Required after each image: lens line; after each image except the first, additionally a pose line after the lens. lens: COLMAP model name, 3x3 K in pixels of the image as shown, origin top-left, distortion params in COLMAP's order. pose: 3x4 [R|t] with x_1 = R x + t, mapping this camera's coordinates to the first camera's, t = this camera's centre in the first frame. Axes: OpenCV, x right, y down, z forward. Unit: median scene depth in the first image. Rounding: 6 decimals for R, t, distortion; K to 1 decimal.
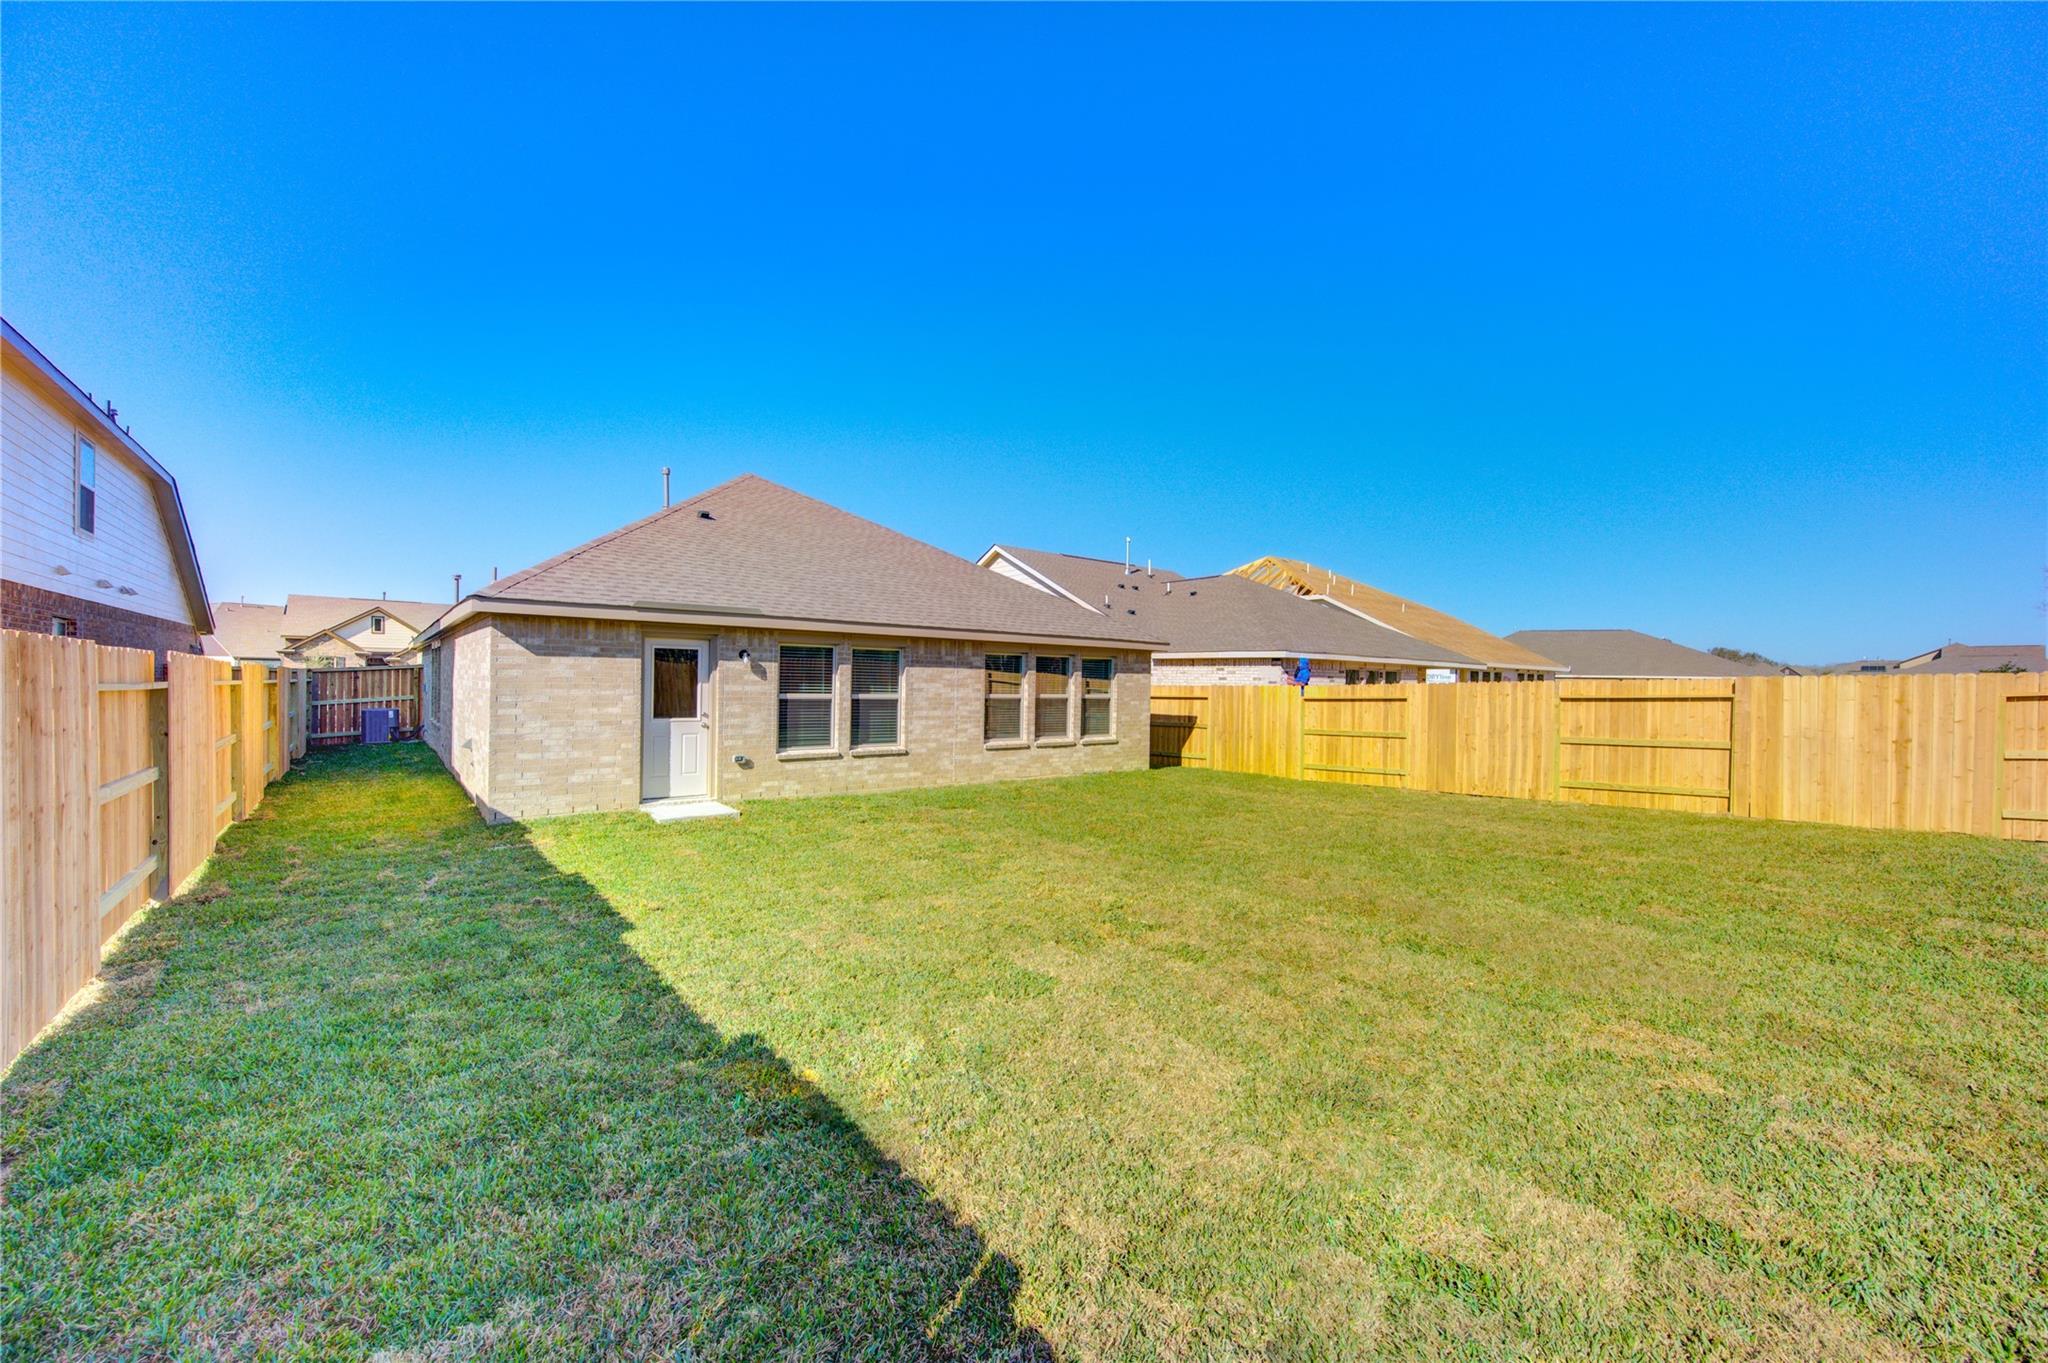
lens RADIAL K [[801.1, 0, 1028.2], [0, 801.1, 691.5], [0, 0, 1]] dist [0.003182, 0.000620]
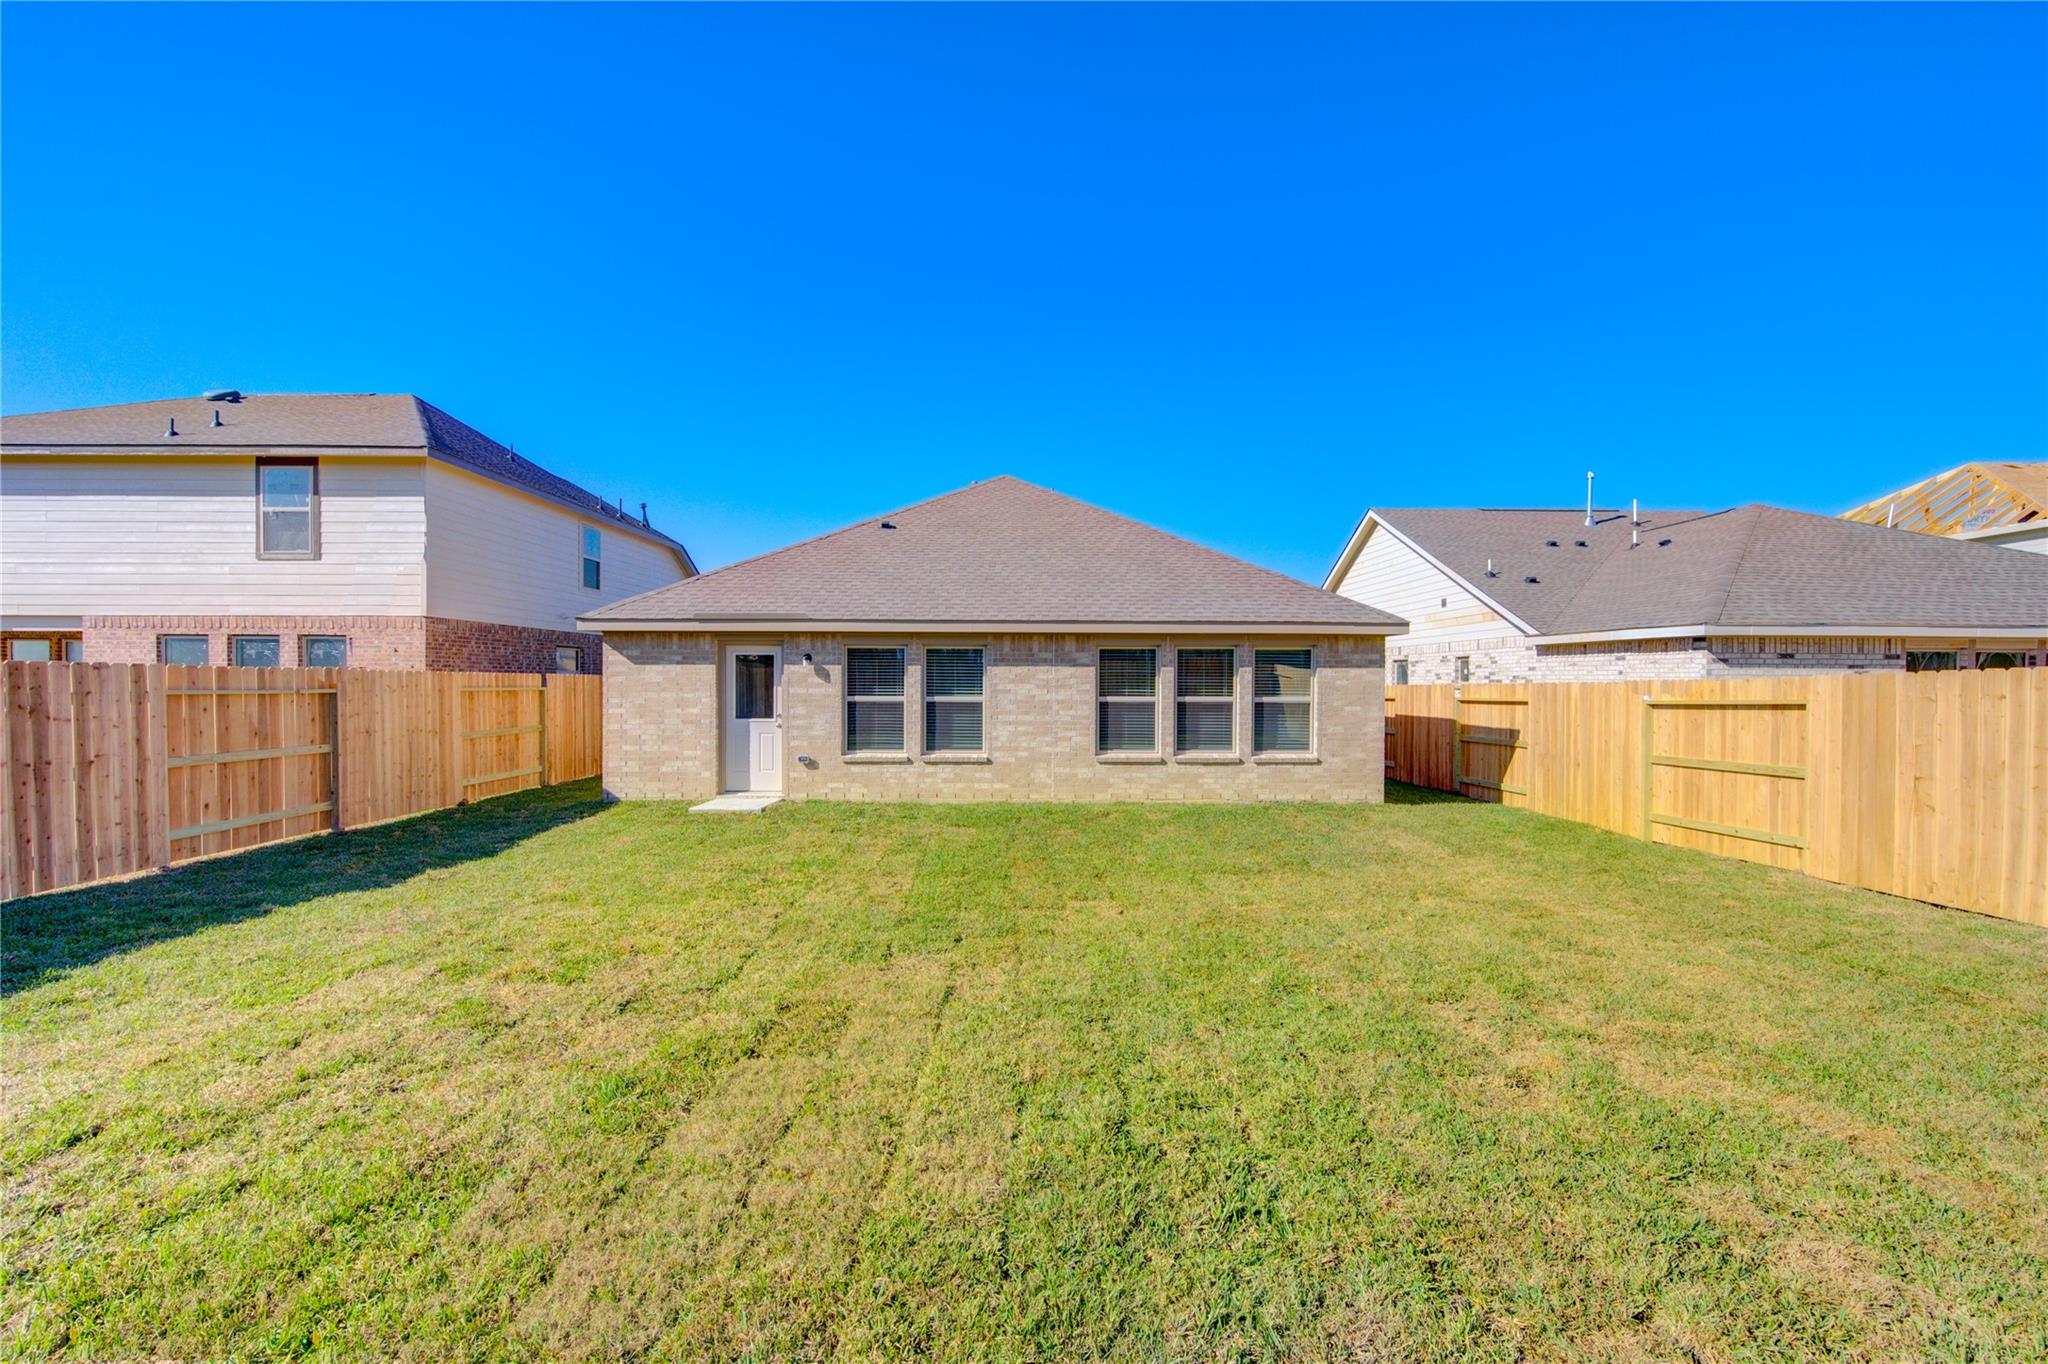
lens RADIAL K [[853.6, 0, 1023.5], [0, 853.6, 689.6], [0, 0, 1]] dist [-0.003427, -0.000273]
pose [[0.781401, -0.006094, -0.623999, 0.459620], [0.002054, 0.999972, -0.007193, 0.002397], [0.624026, 0.004339, 0.781392, 0.260874]]
